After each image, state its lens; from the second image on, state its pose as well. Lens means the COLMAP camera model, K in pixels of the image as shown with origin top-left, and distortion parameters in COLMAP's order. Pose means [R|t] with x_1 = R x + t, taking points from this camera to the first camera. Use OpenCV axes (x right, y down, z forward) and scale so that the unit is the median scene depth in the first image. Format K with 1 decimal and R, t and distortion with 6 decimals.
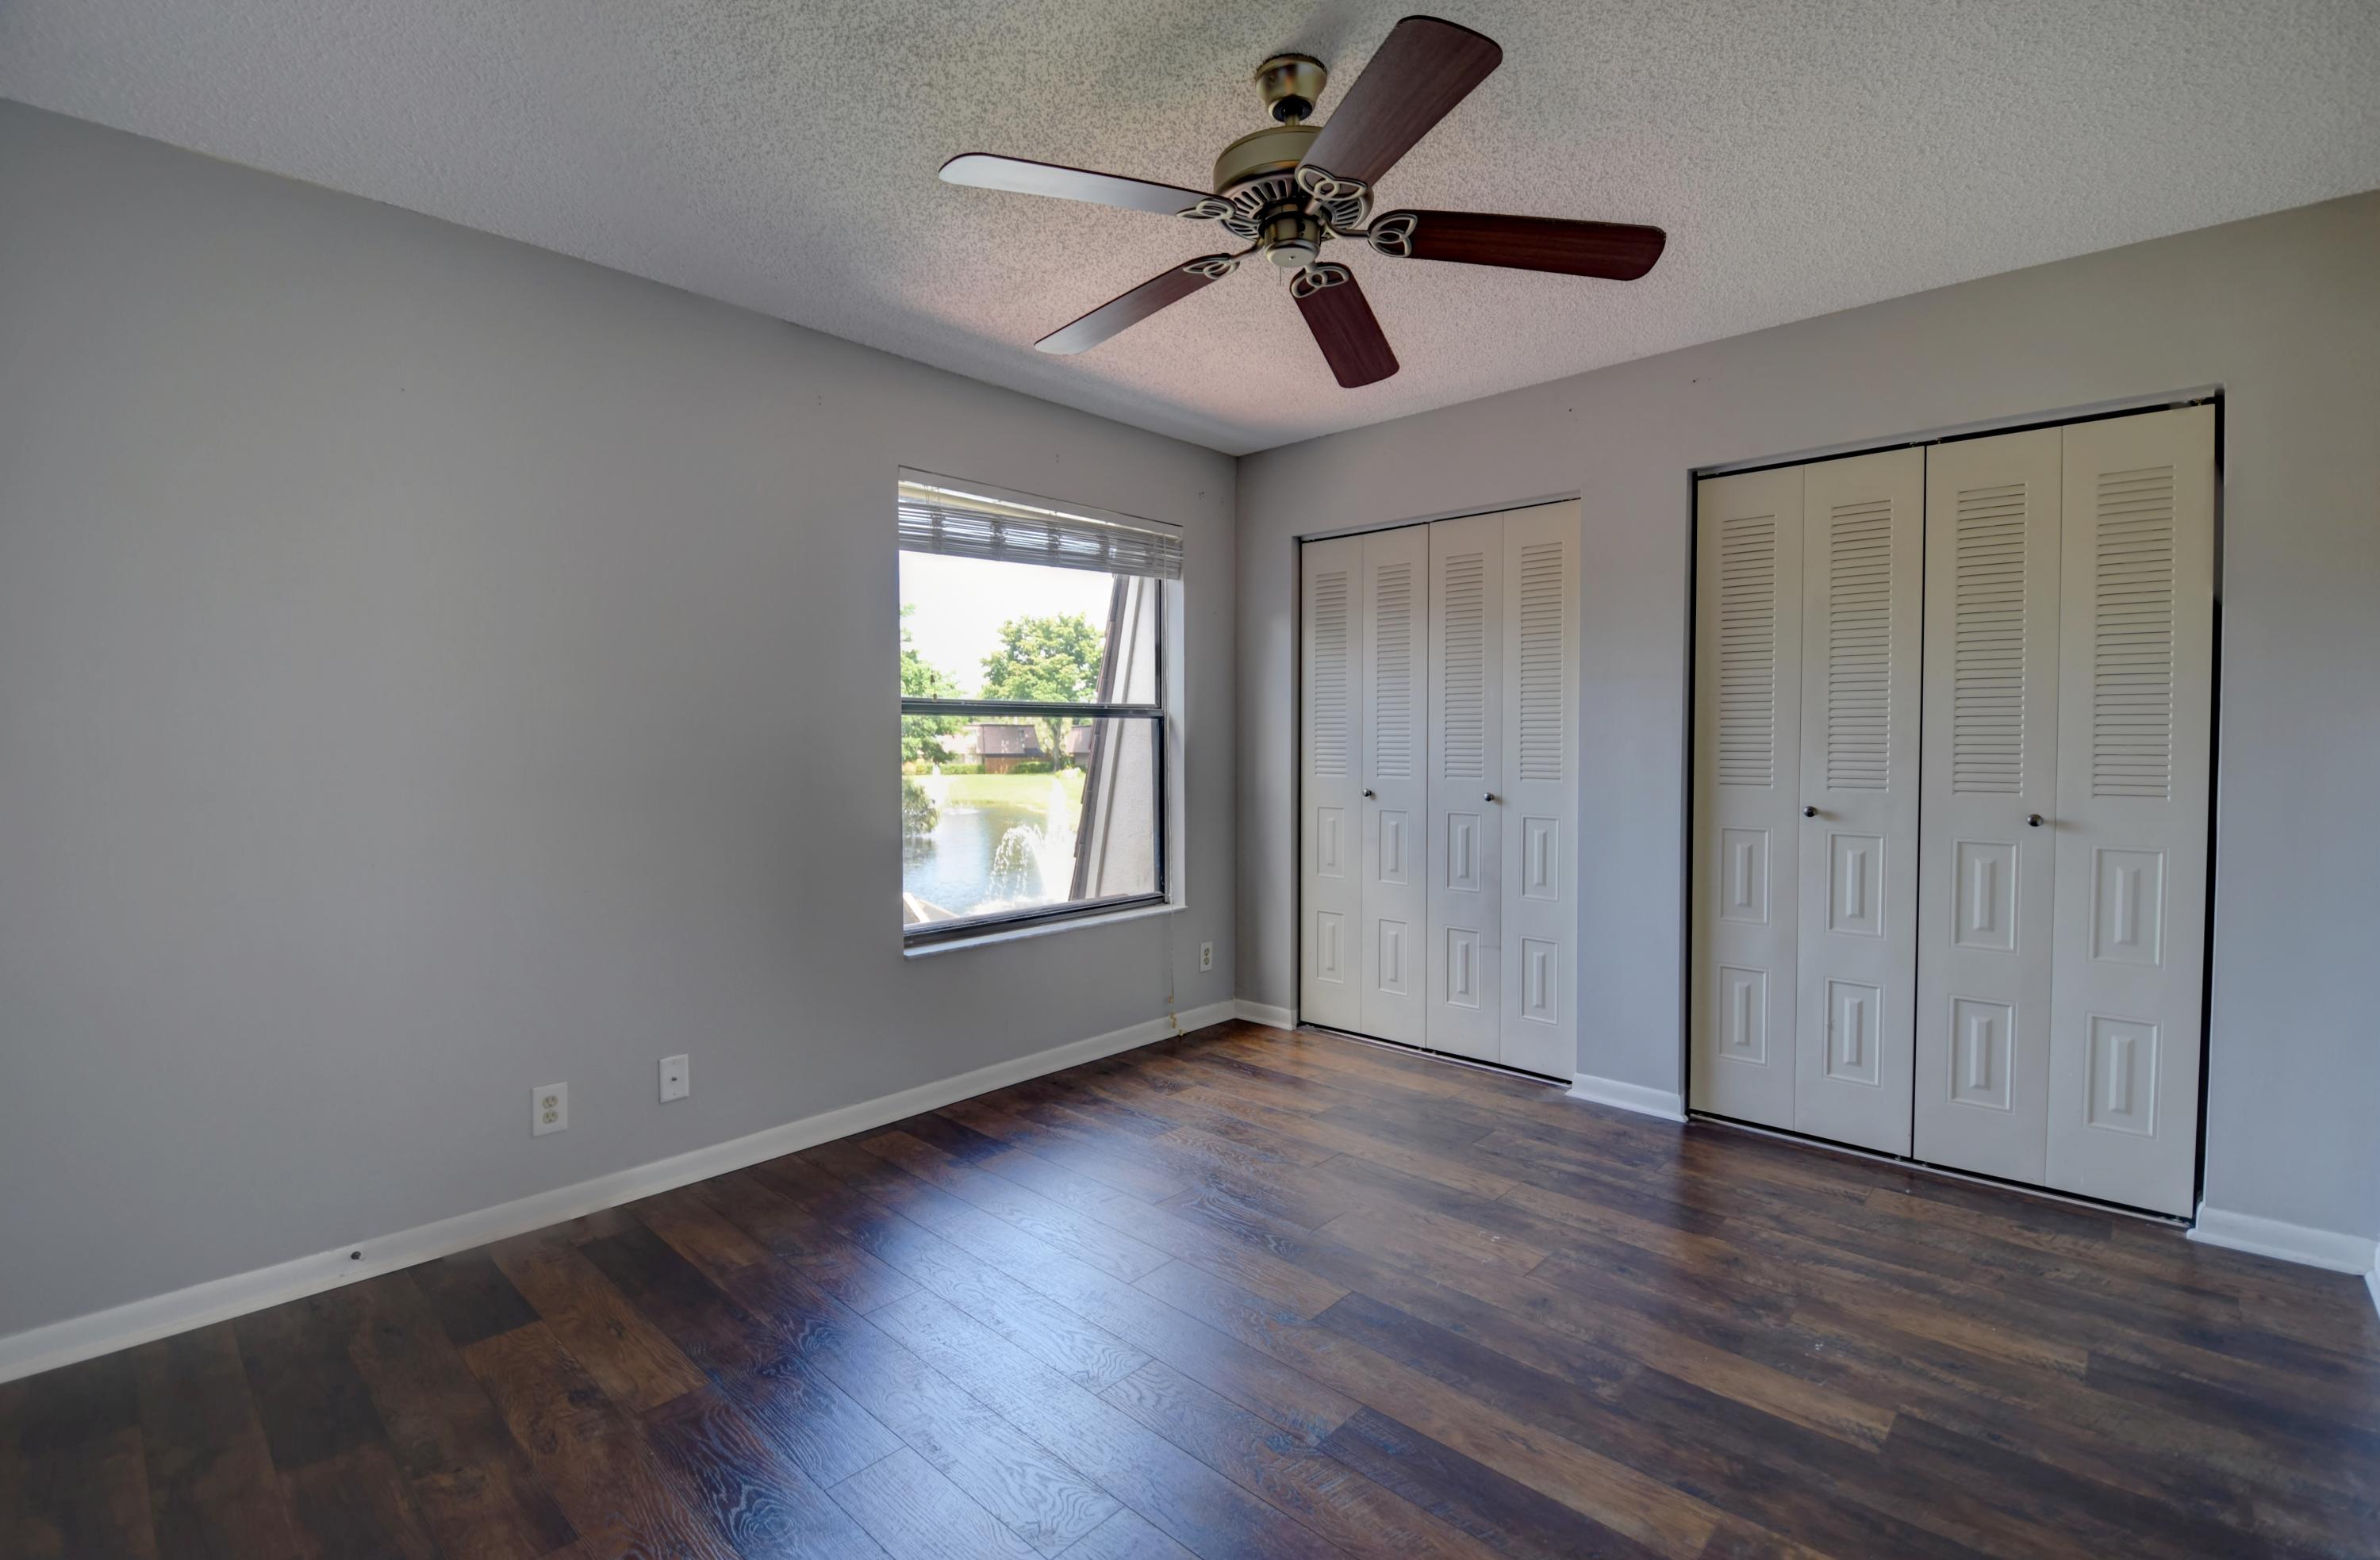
lens RADIAL K [[1064.4, 0, 1171.7], [0, 1064.4, 774.9], [0, 0, 1]] dist [-0.007352, -0.004688]
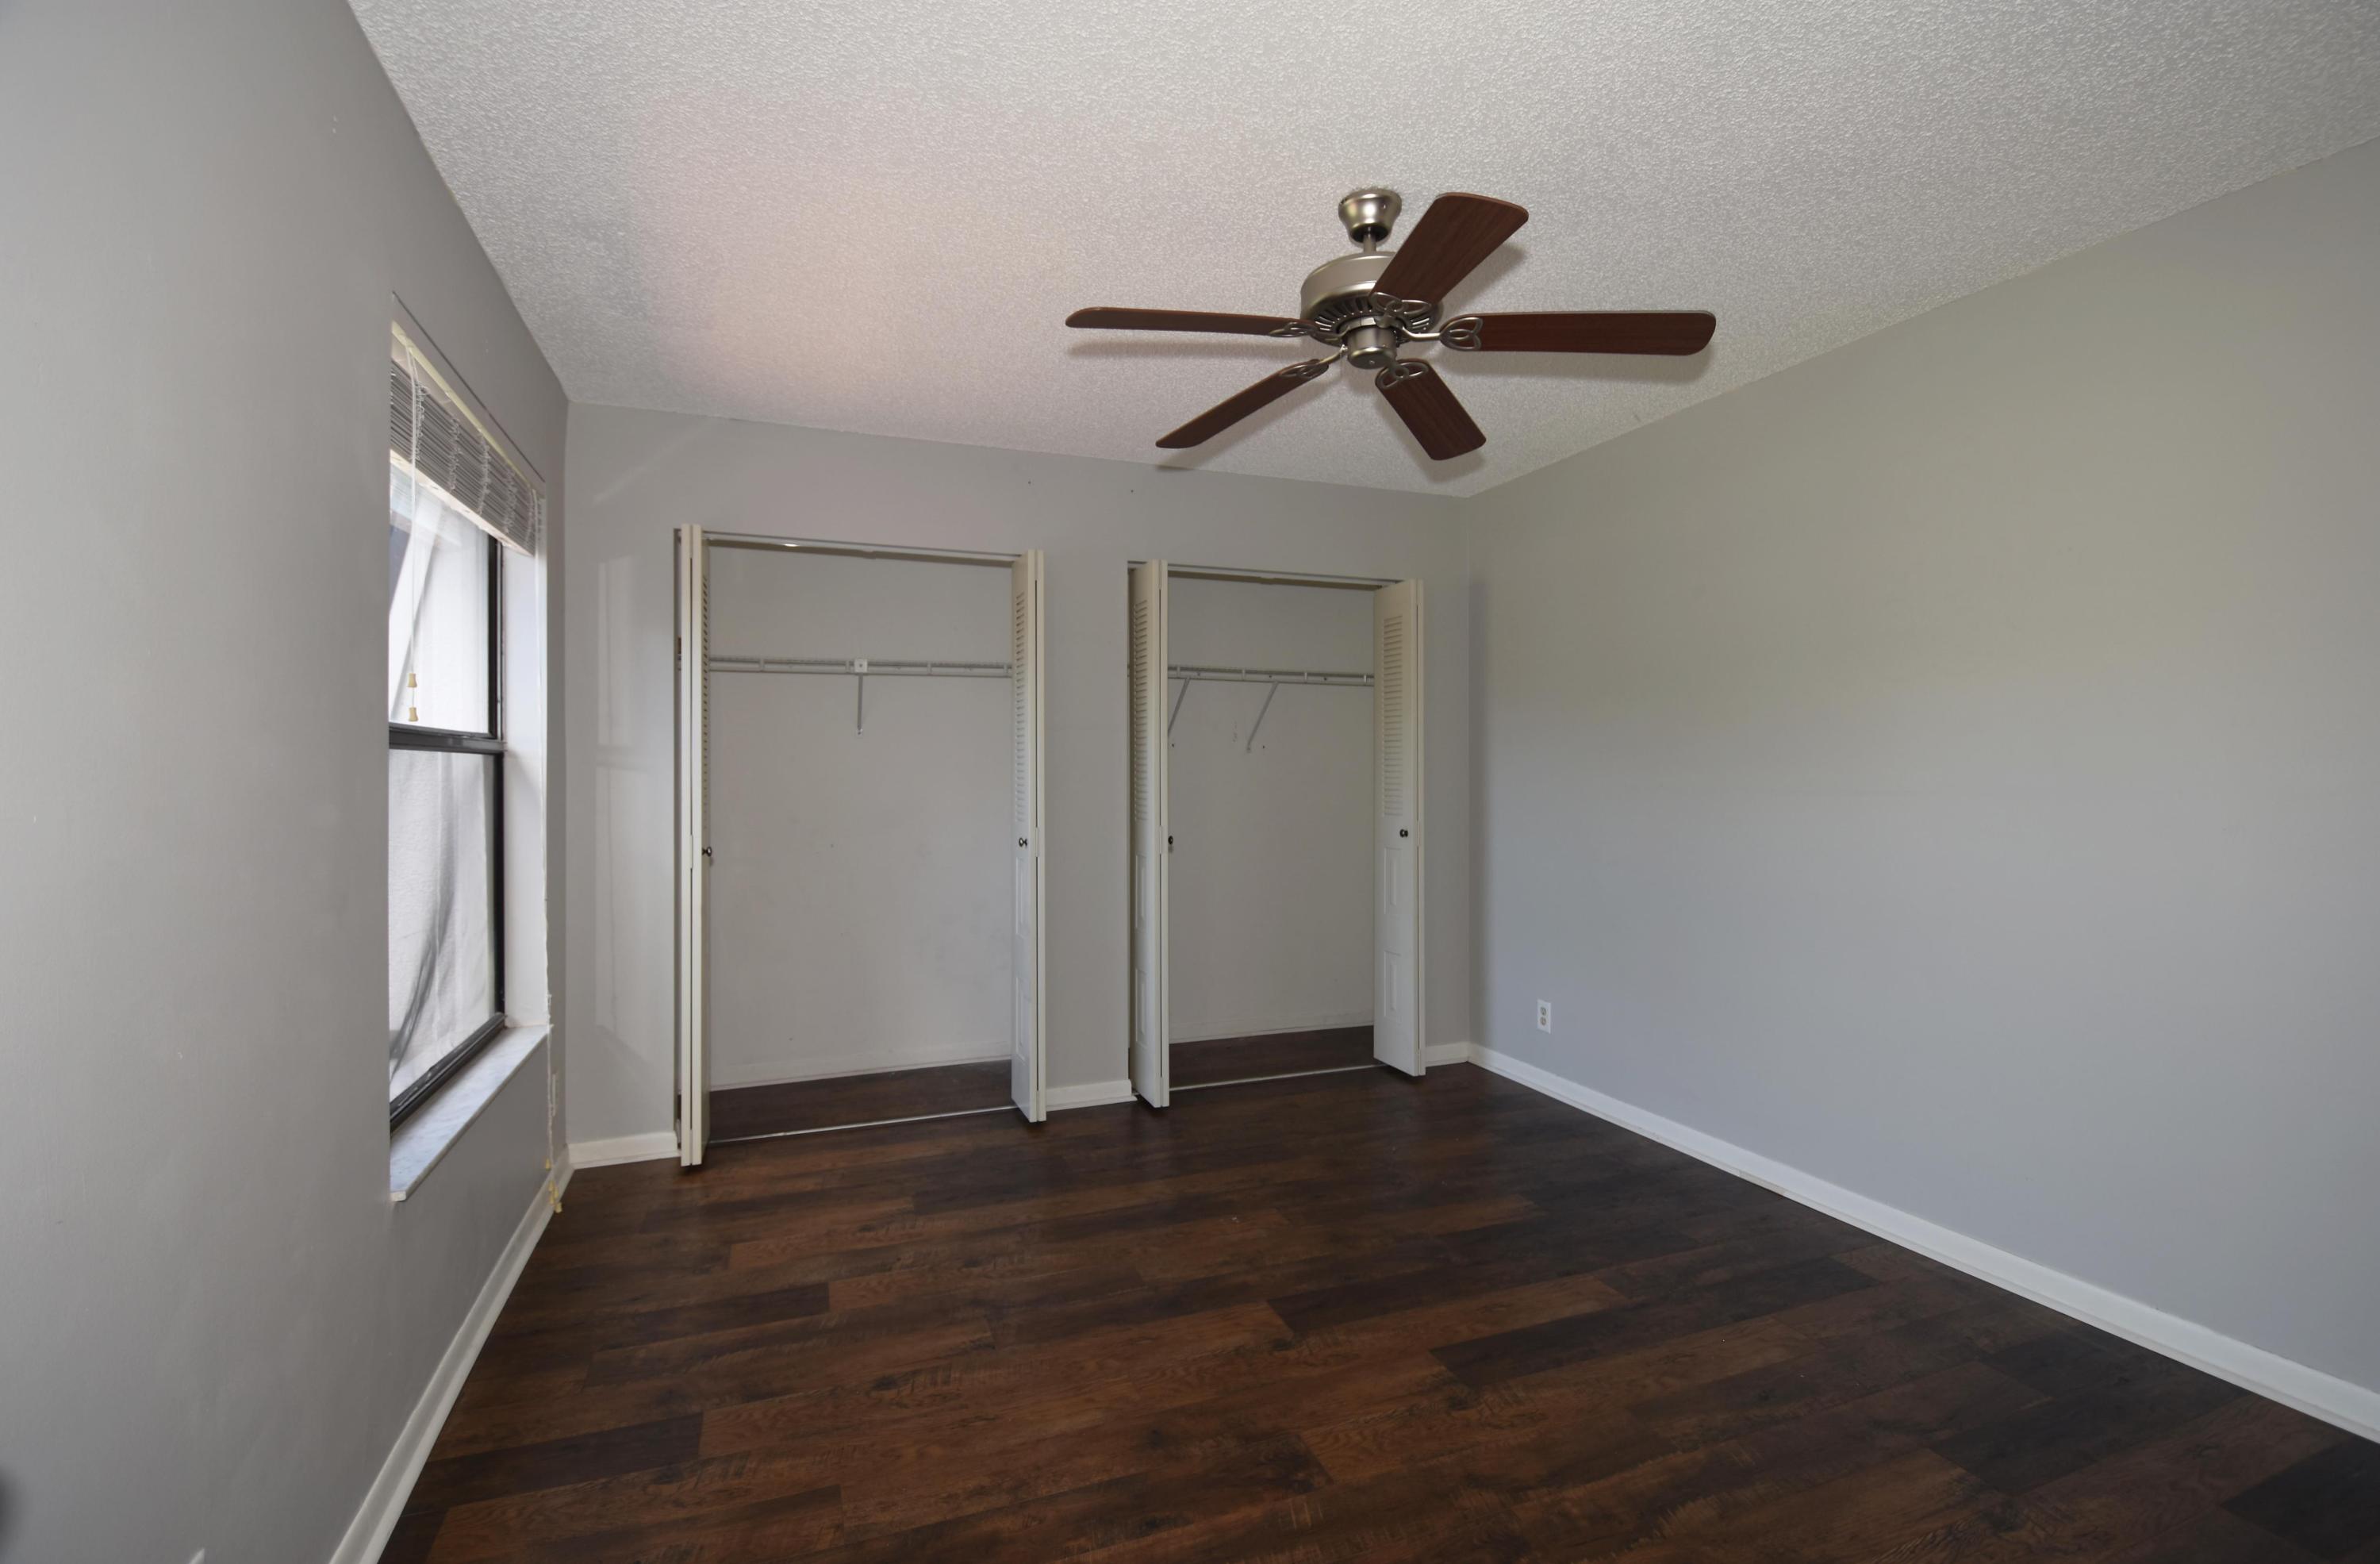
lens RADIAL K [[1043.0, 0, 1273.4], [0, 1043.0, 771.7], [0, 0, 1]] dist [0.002387, -0.004009]
pose [[0.422597, -0.004588, 0.906306, -0.622138], [0.031920, 0.999442, -0.009824, -0.030481], [-0.905755, 0.033081, 0.422508, 0.421401]]
